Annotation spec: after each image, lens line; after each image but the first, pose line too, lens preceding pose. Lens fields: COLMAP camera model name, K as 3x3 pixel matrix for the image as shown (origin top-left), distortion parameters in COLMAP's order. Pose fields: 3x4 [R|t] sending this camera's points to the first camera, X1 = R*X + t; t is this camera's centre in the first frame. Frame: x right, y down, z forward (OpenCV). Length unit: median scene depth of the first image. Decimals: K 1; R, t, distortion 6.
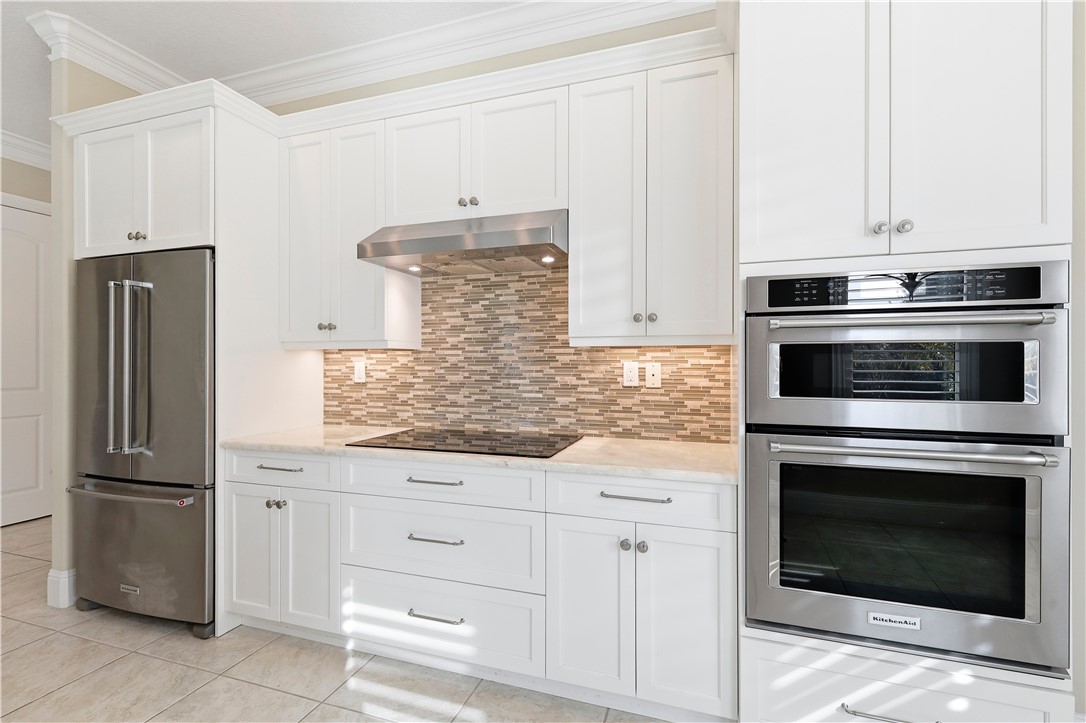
lens RADIAL K [[498.0, 0, 543.0], [0, 498.0, 361.5], [0, 0, 1]] dist [0.009522, -0.000282]
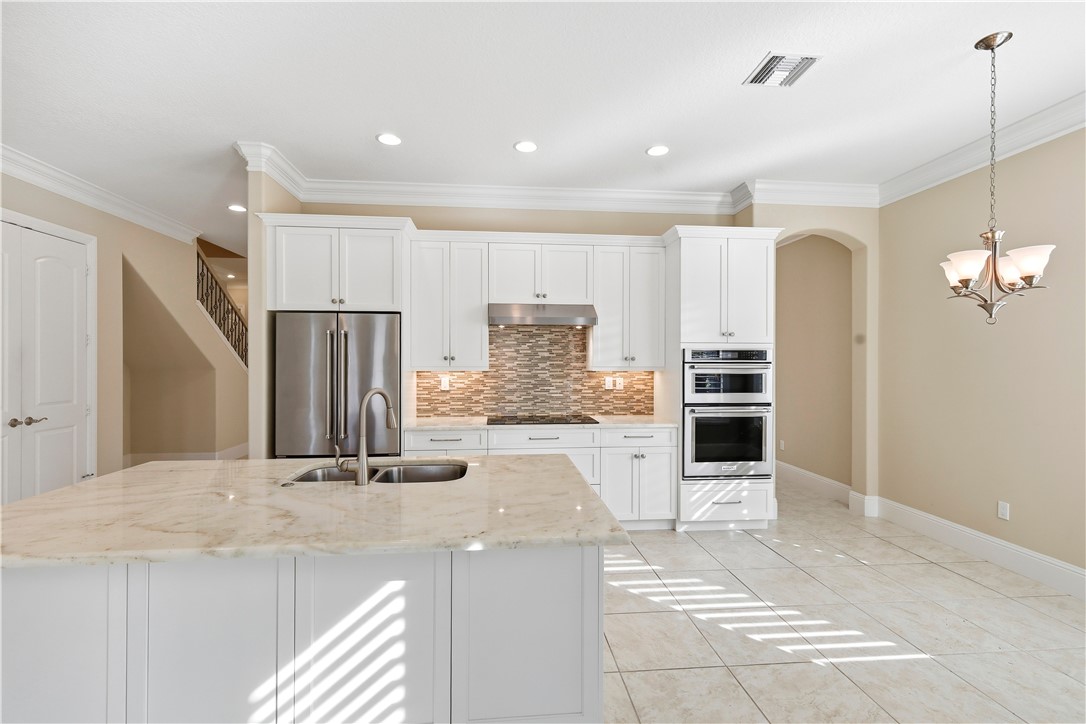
lens RADIAL K [[487.8, 0, 543.0], [0, 487.8, 362.0], [0, 0, 1]] dist [0.002726, 0.000432]
pose [[0.909978, 0.001507, 0.414654, -0.829710], [-0.002765, 0.999993, 0.002432, -0.061194], [-0.414647, -0.003360, 0.909976, -0.645847]]
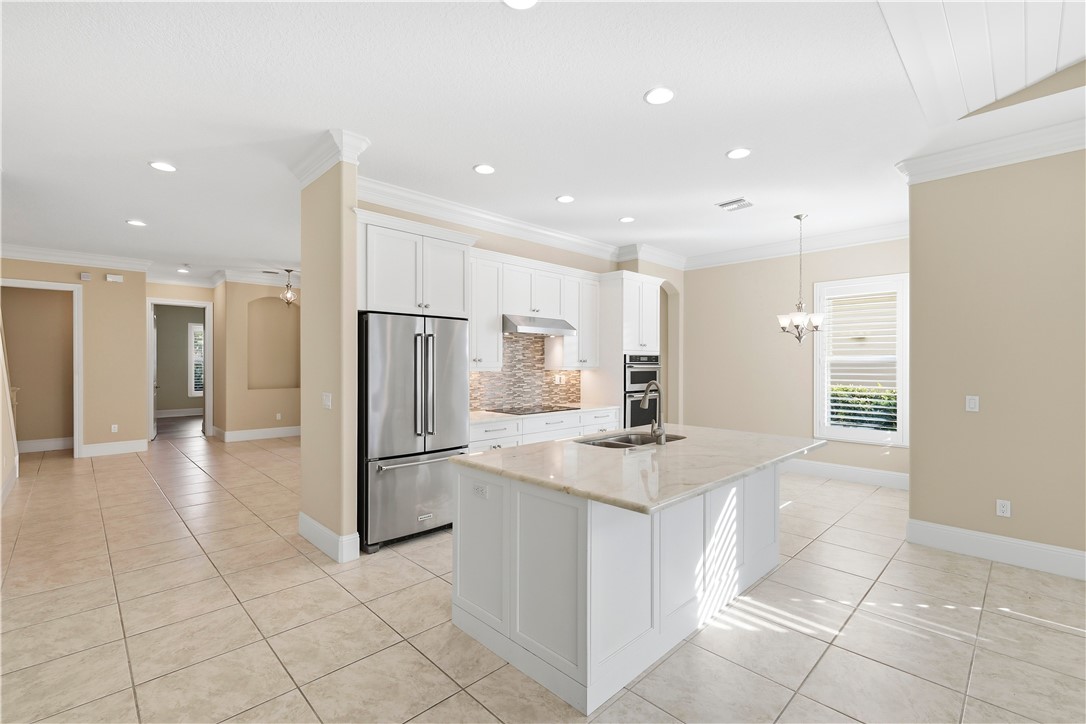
lens RADIAL K [[475.2, 0, 543.0], [0, 475.2, 362.0], [0, 0, 1]] dist [-0.007048, -0.000310]
pose [[0.449565, 0.002866, 0.893243, -1.963528], [-0.002807, 0.999994, -0.001796, -0.059396], [-0.893243, -0.001700, 0.449571, -0.058587]]
